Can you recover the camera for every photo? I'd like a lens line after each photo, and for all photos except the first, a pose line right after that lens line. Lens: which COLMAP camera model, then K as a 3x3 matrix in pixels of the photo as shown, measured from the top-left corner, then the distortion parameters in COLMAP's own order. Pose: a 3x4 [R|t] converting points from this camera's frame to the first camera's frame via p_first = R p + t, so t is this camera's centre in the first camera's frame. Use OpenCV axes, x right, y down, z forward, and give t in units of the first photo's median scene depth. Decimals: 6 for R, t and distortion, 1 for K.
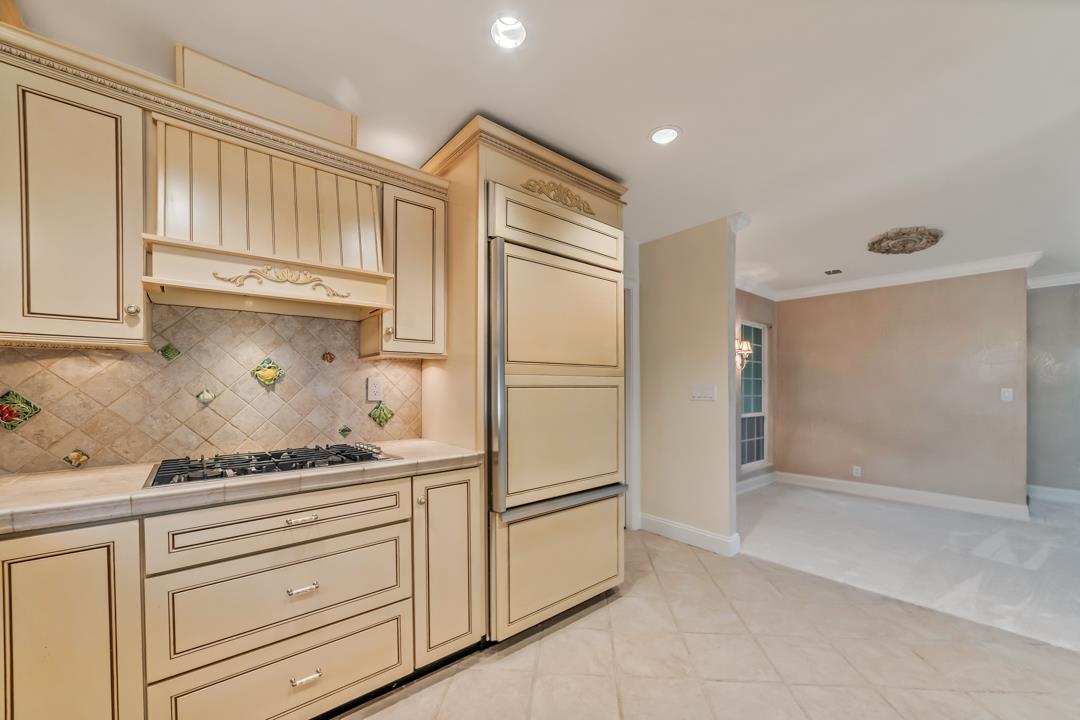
lens RADIAL K [[423.4, 0, 536.7], [0, 423.4, 387.4], [0, 0, 1]] dist [-0.011184, 0.000895]
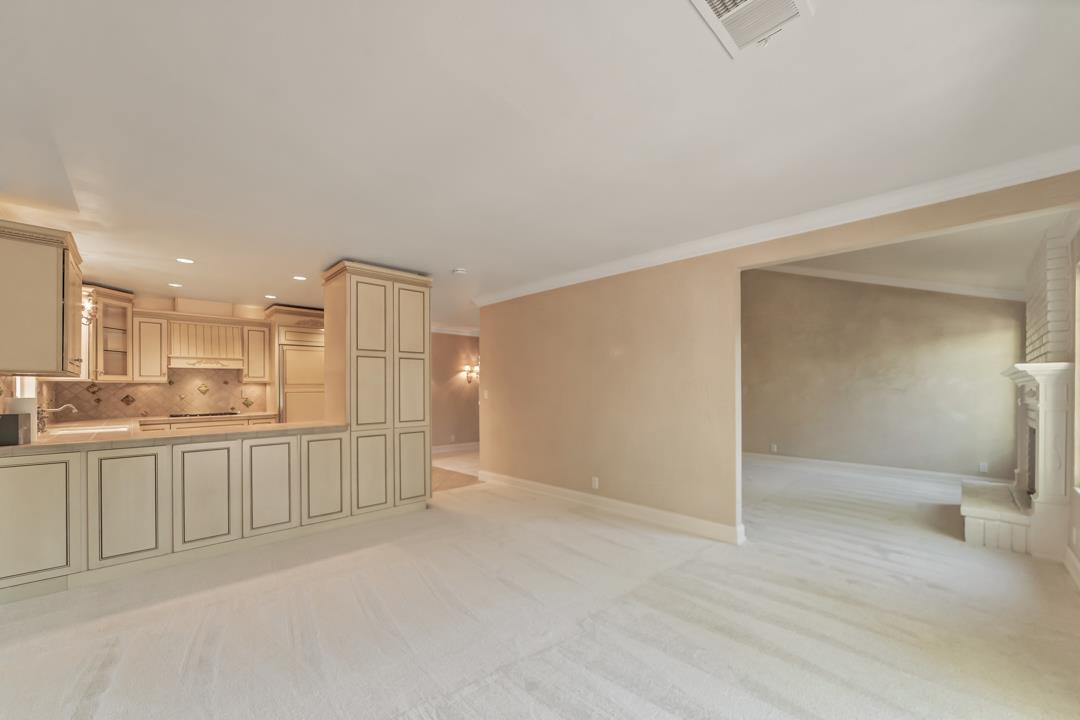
lens RADIAL K [[423.4, 0, 538.9], [0, 423.4, 385.7], [0, 0, 1]] dist [-0.011184, 0.000895]
pose [[0.997007, -0.005864, 0.077095, 1.595031], [0.006884, 0.999892, -0.012973, 0.000125], [-0.077010, 0.013465, 0.996939, -2.290280]]
